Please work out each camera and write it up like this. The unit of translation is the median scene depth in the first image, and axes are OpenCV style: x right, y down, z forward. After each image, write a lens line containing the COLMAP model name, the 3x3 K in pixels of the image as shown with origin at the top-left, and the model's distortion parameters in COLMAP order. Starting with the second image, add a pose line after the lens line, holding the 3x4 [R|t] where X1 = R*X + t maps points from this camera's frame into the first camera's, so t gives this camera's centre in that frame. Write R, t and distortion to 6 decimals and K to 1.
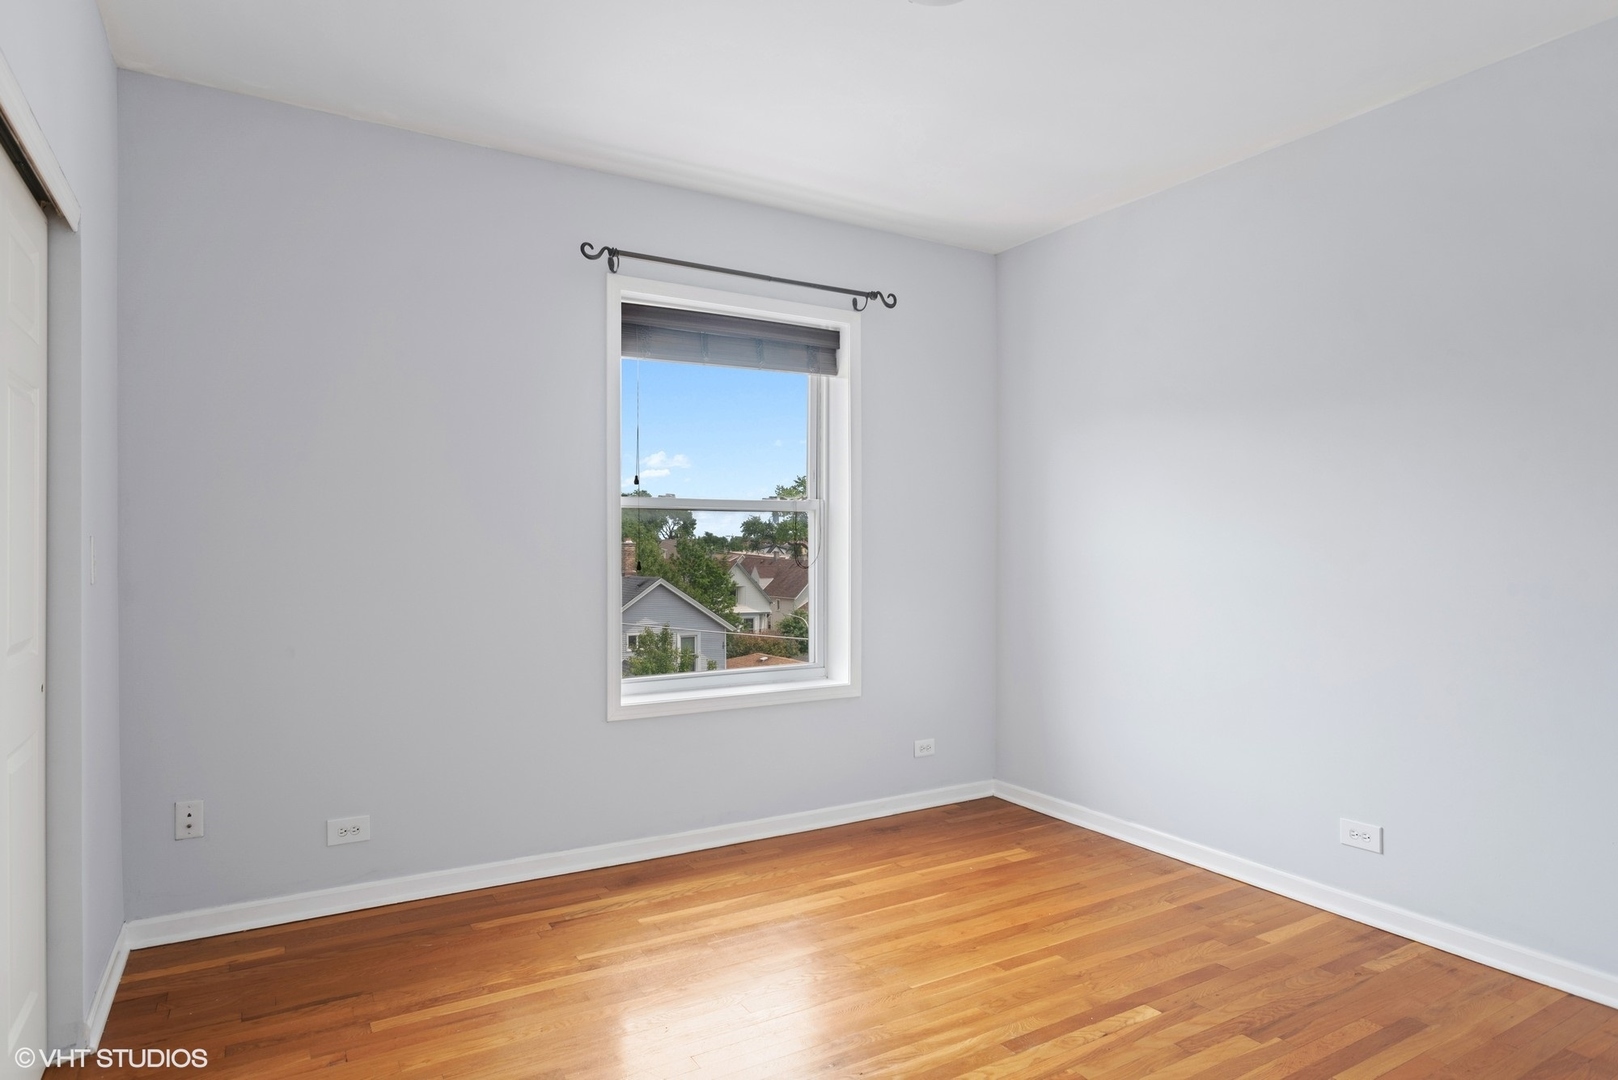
lens RADIAL K [[887.3, 0, 809.0], [0, 887.3, 540.0], [0, 0, 1]] dist [-0.032276, 0.023048]
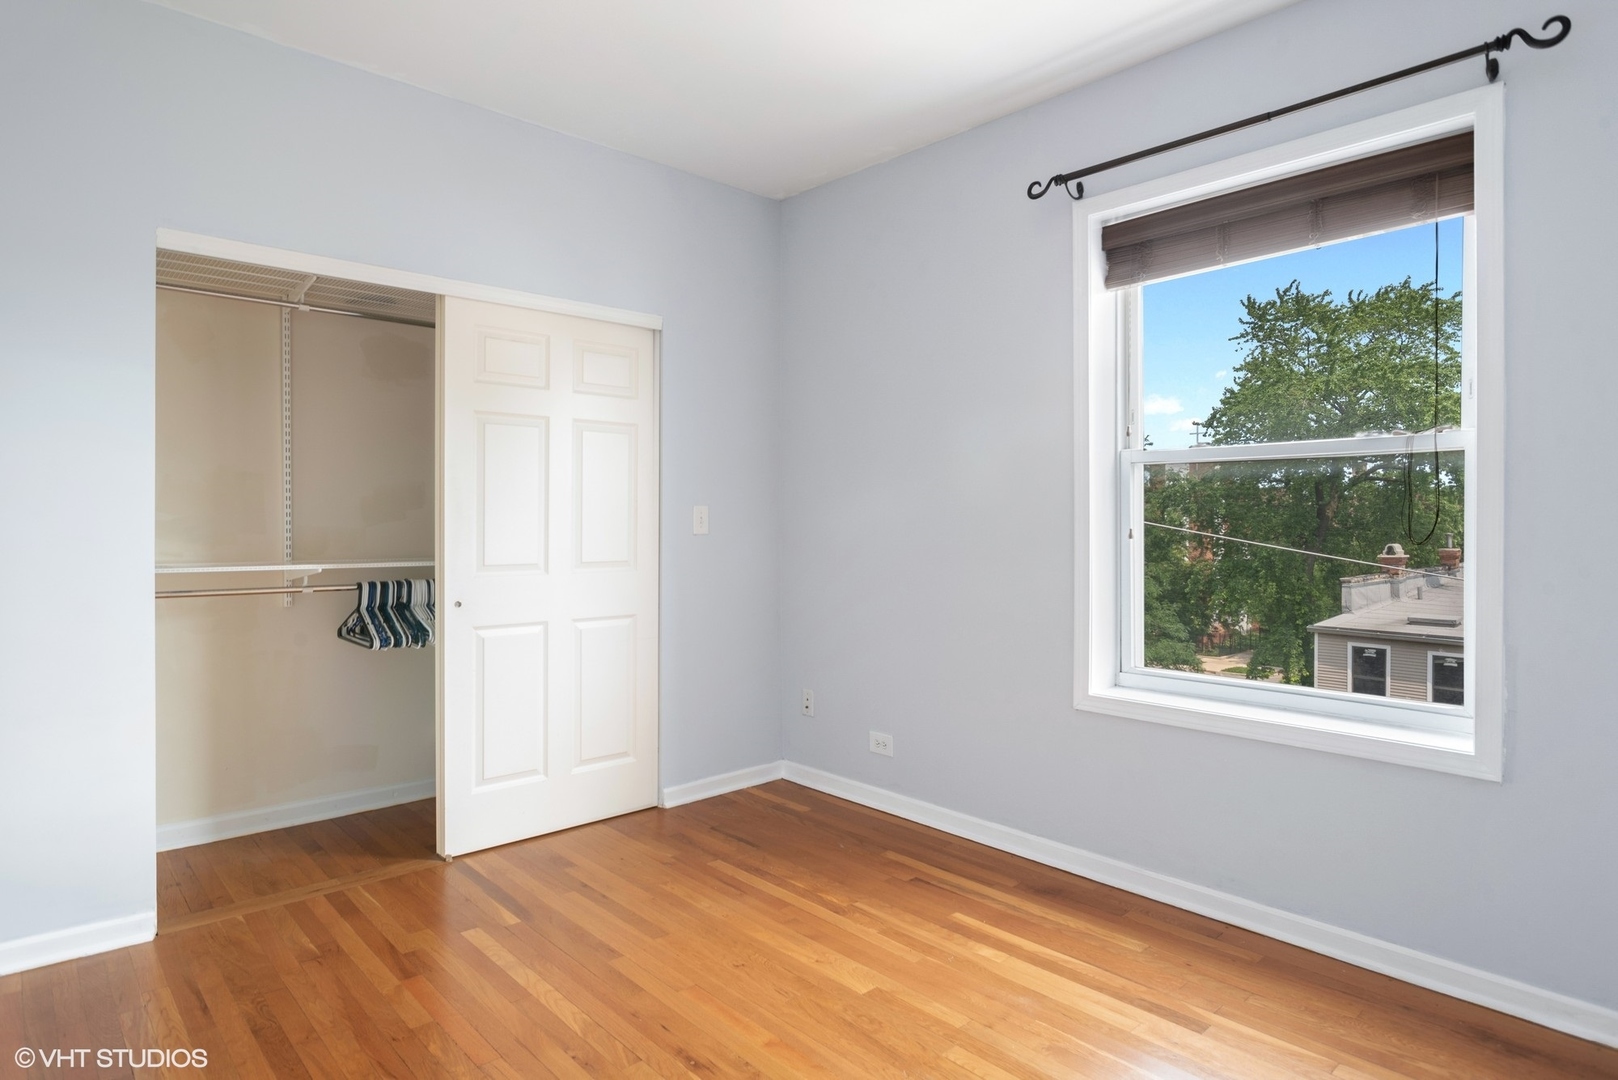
lens RADIAL K [[899.9, 0, 811.1], [0, 899.9, 507.9], [0, 0, 1]] dist [0.000038, 0.000532]
pose [[0.225709, -0.009753, -0.974146, 0.653961], [0.009013, 0.999928, -0.007922, 0.009601], [0.974153, -0.006992, 0.225781, 0.597382]]
